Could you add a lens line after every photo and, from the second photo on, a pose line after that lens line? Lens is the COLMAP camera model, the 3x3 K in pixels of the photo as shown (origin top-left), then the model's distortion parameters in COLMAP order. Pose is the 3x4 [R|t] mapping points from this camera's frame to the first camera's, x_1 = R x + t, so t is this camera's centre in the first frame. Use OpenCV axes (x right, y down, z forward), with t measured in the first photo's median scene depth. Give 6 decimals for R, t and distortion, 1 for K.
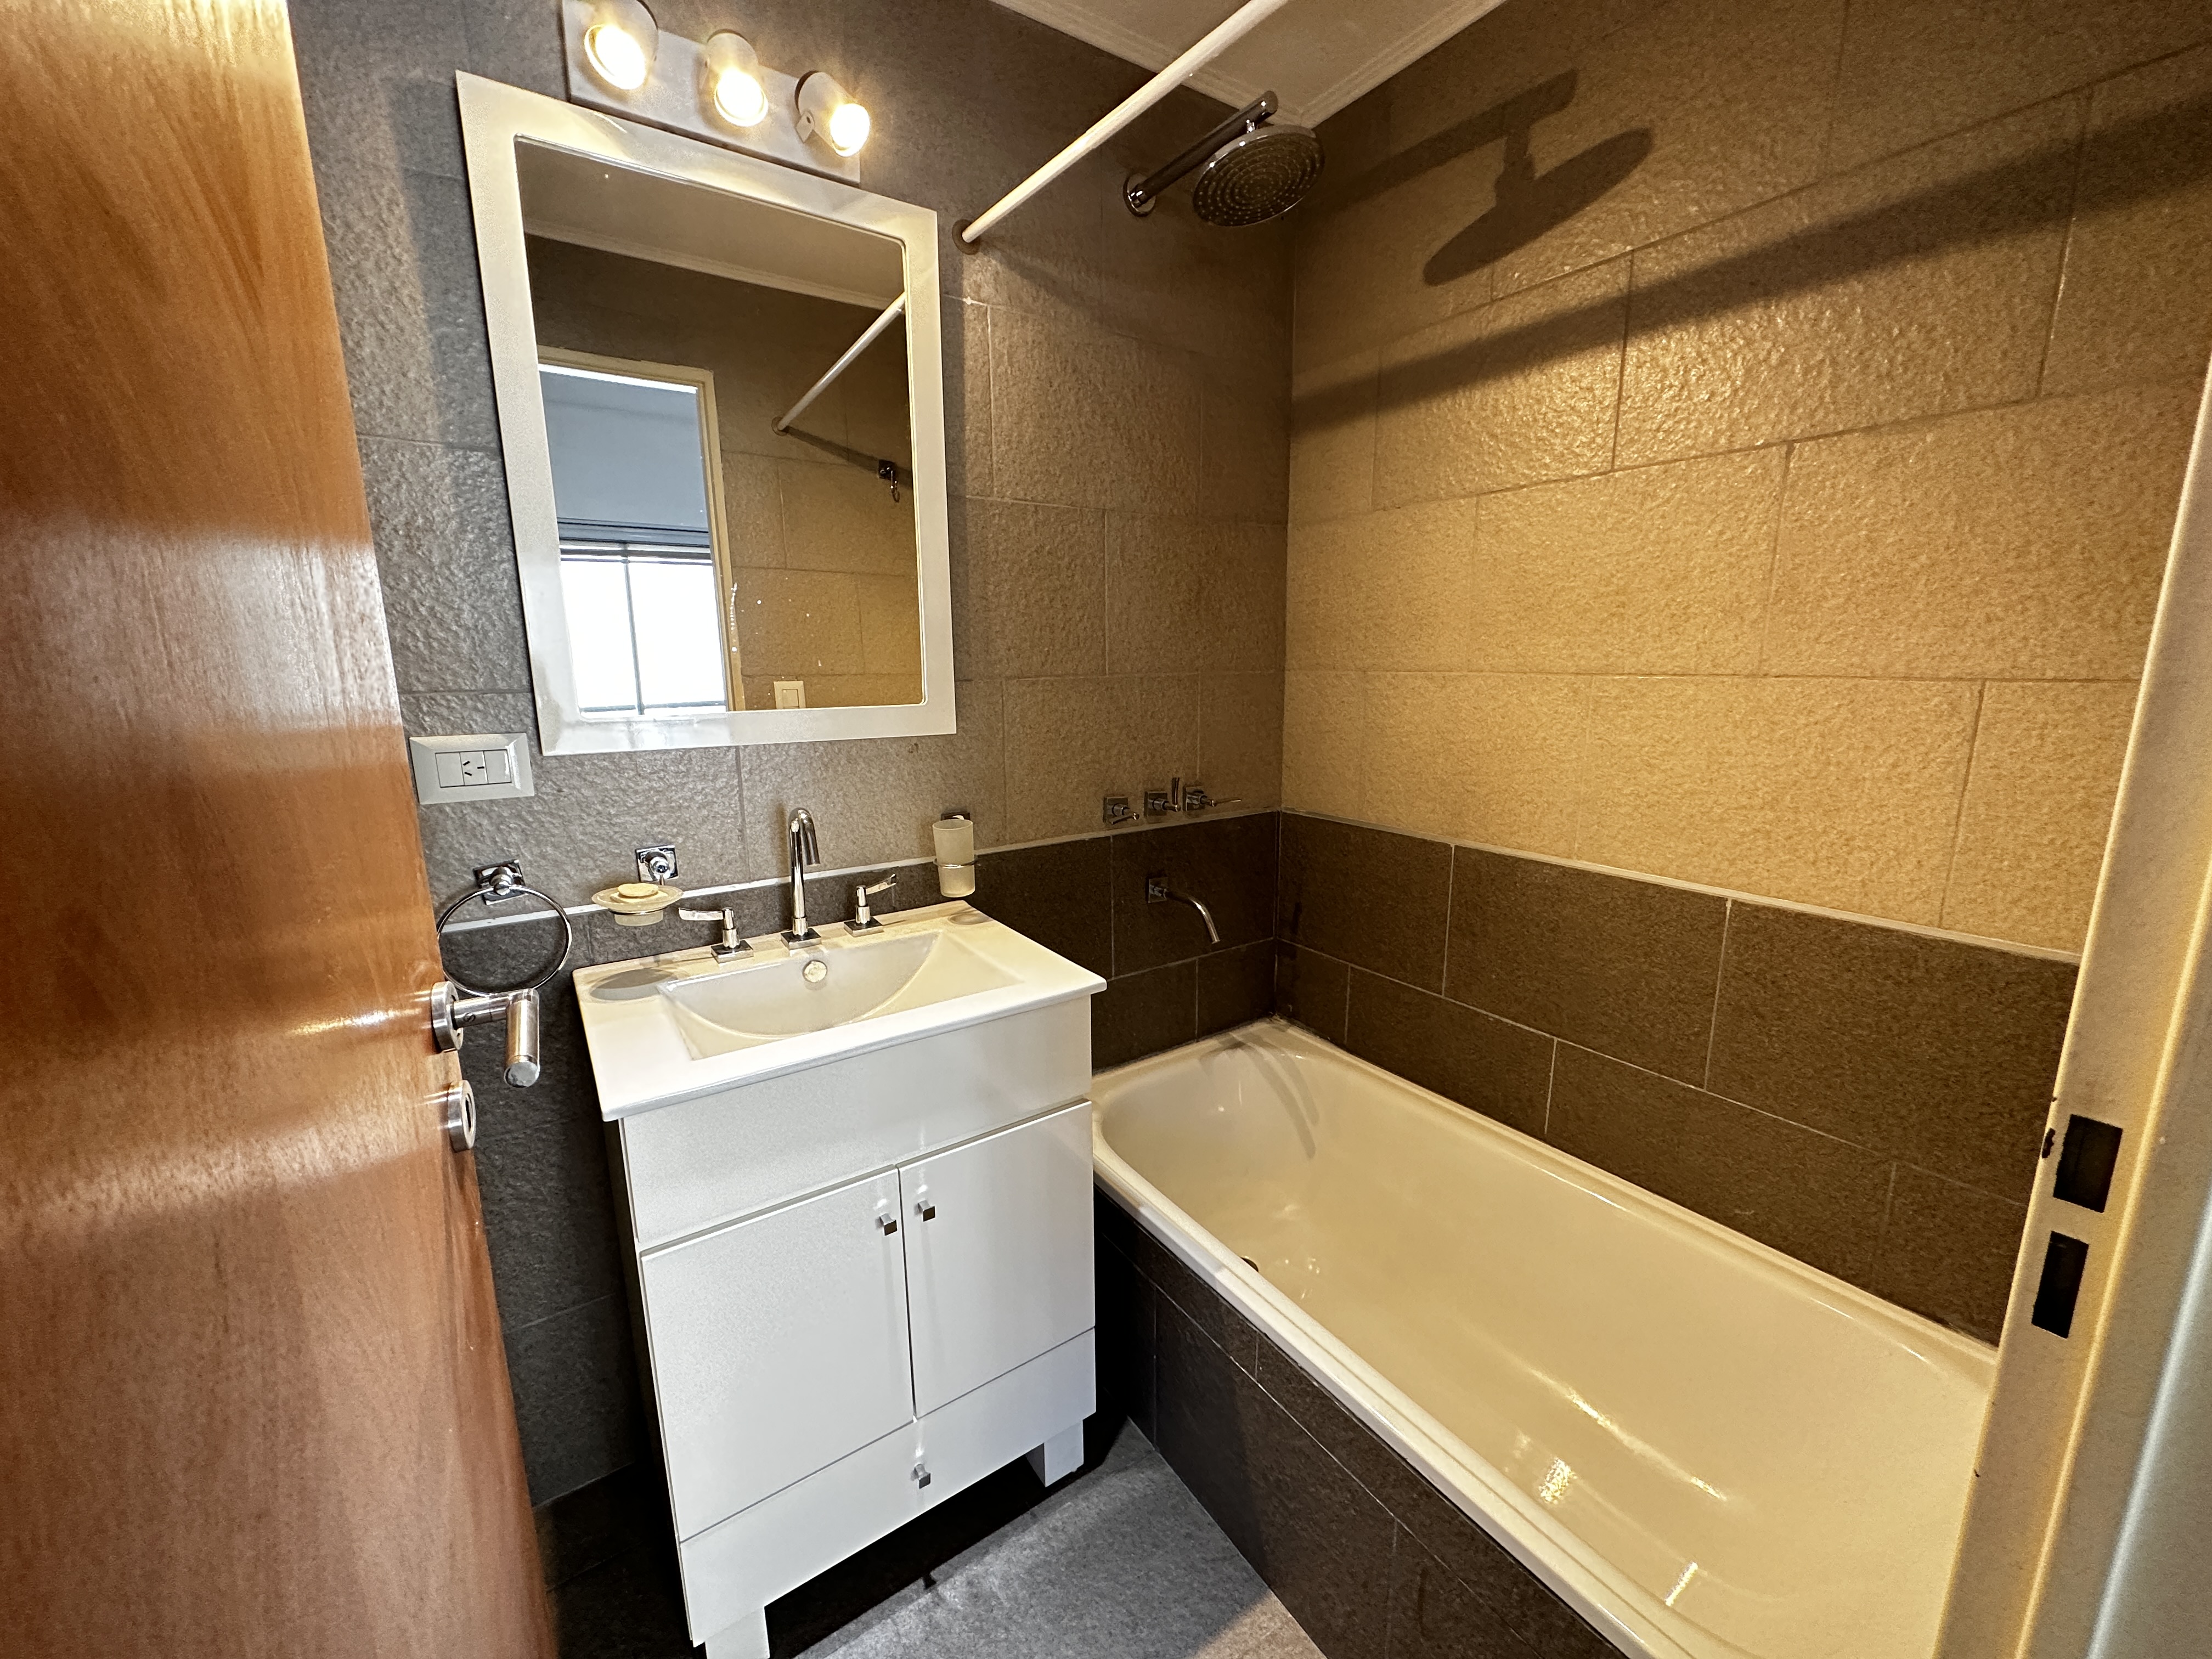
lens RADIAL K [[891.6, 0, 1106.0], [0, 891.6, 829.5], [0, 0, 1]] dist [-0.000866, 0.000019]
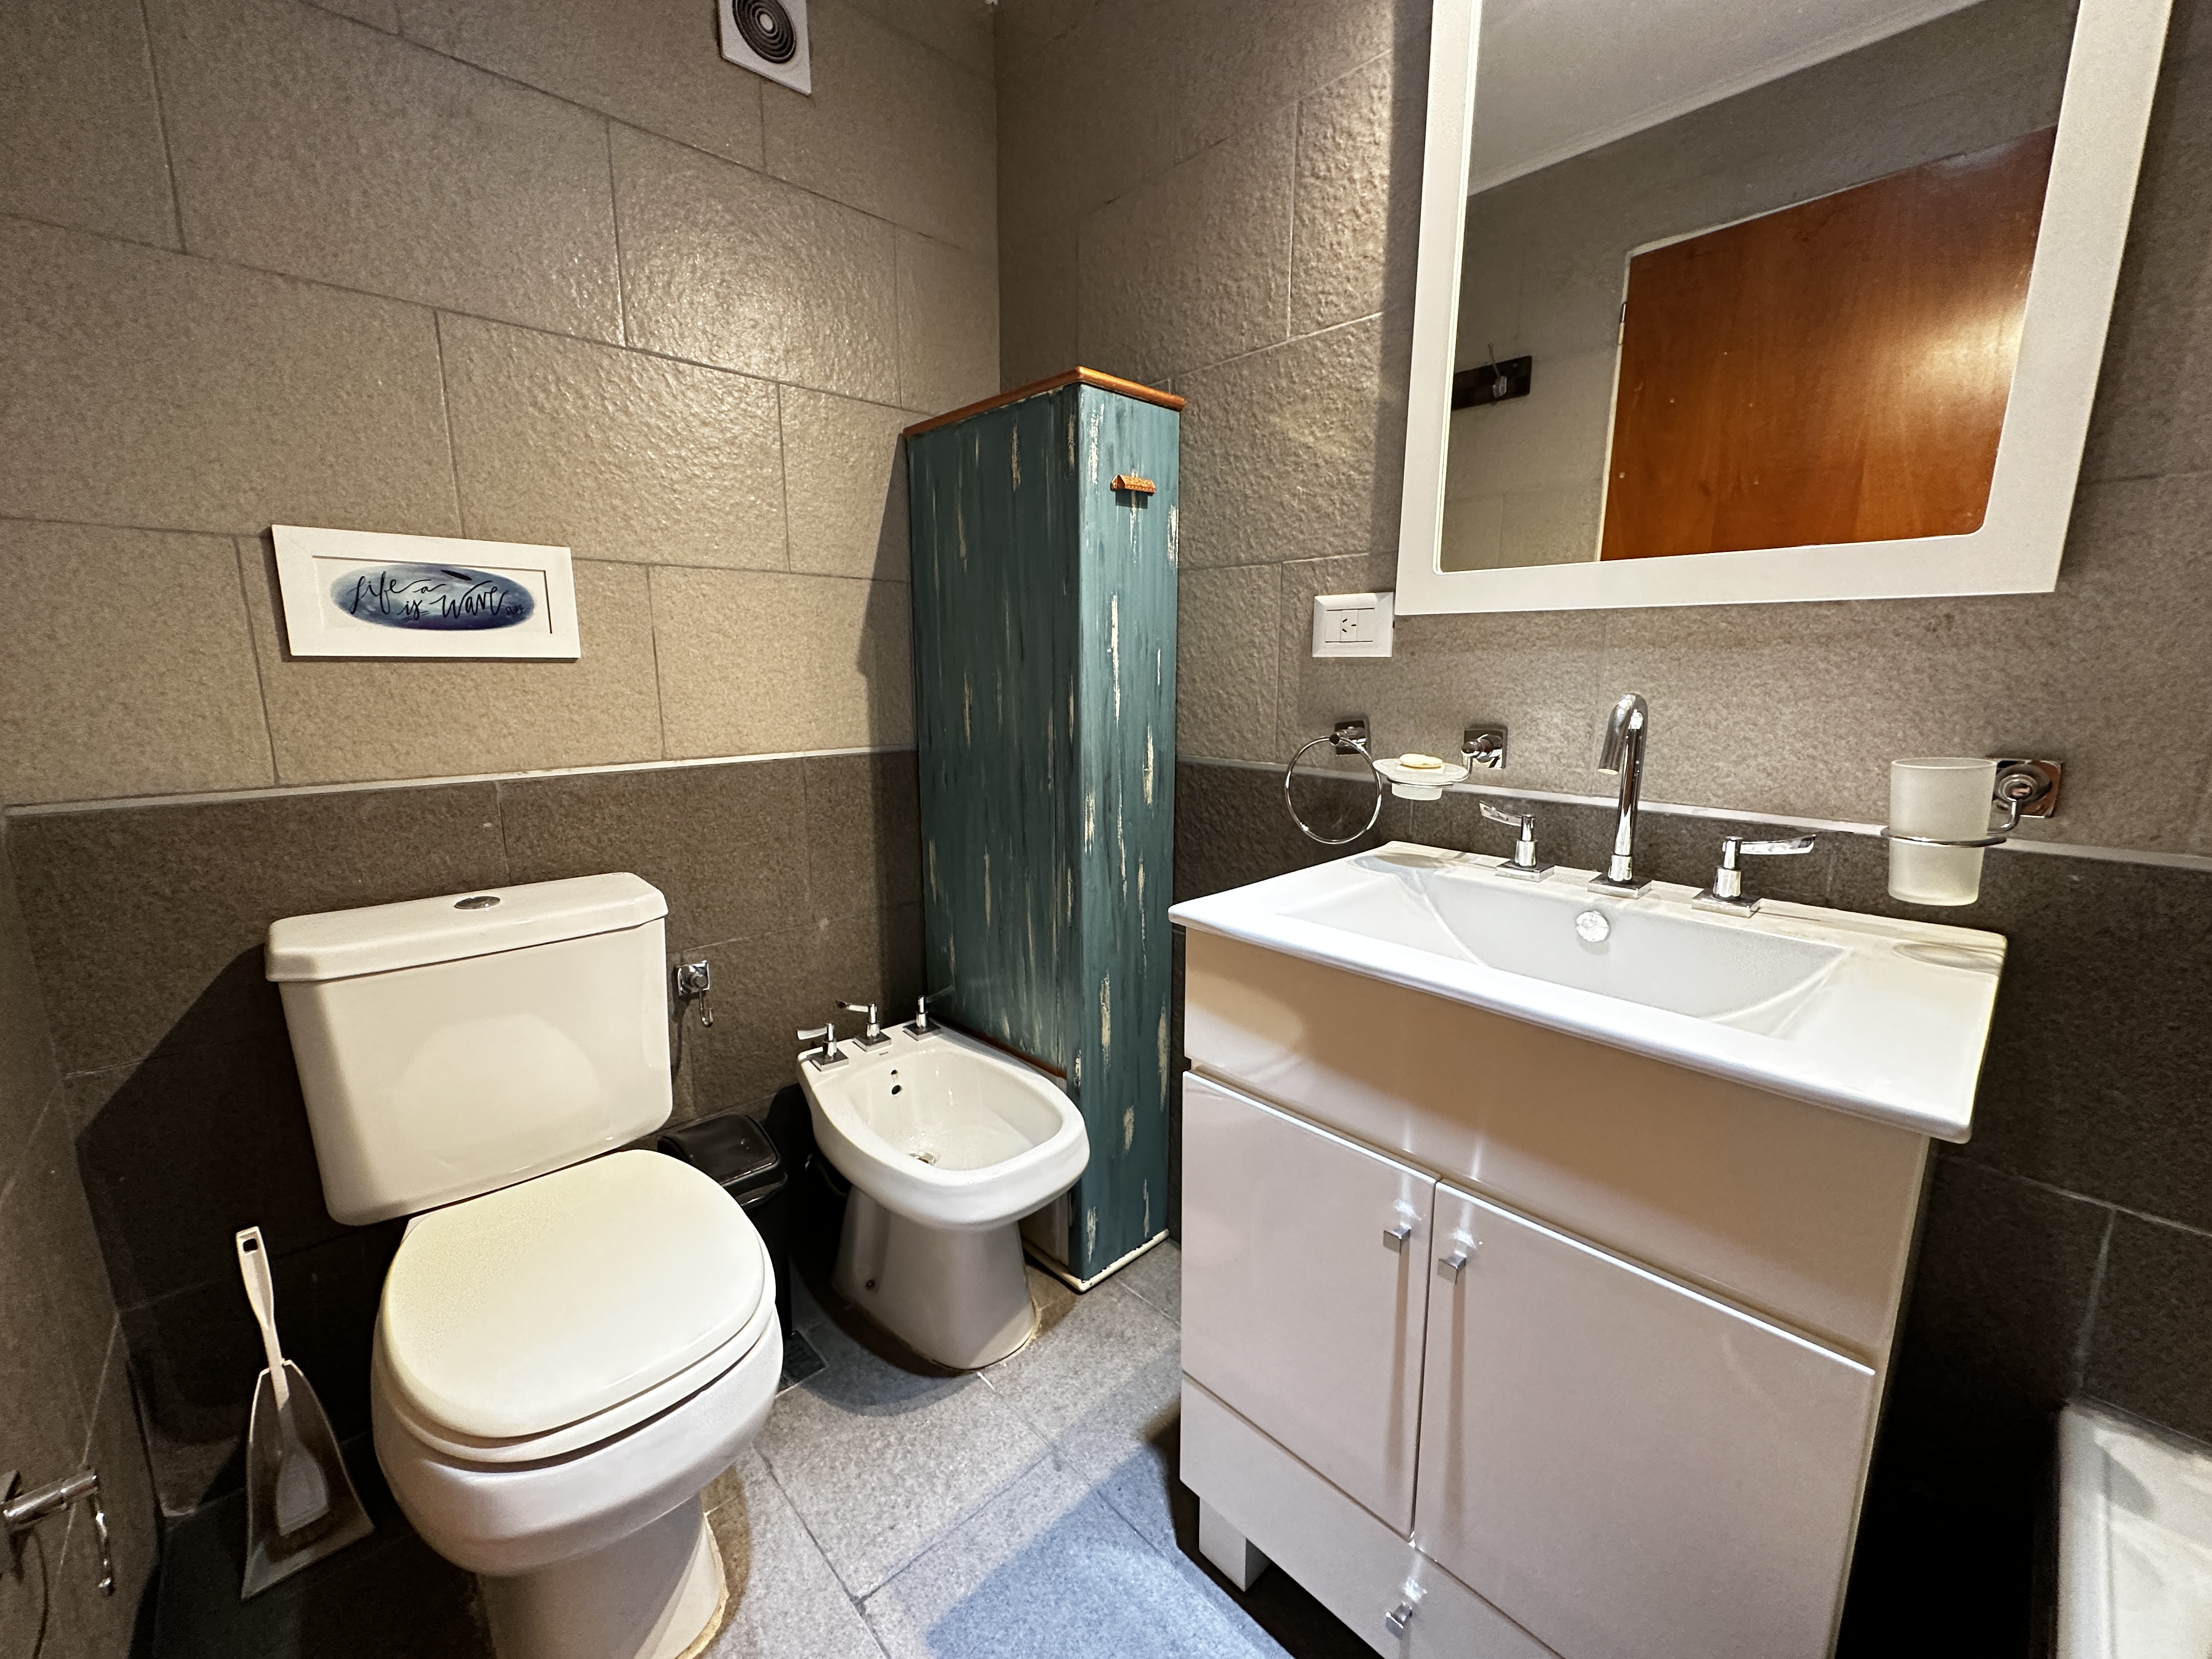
lens RADIAL K [[891.6, 0, 1106.0], [0, 891.6, 829.5], [0, 0, 1]] dist [-0.000866, 0.000019]
pose [[0.153322, 0.191933, -0.969358, 0.277112], [-0.190857, 0.968237, 0.161523, 0.042736], [0.969570, 0.160244, 0.185084, 0.466900]]
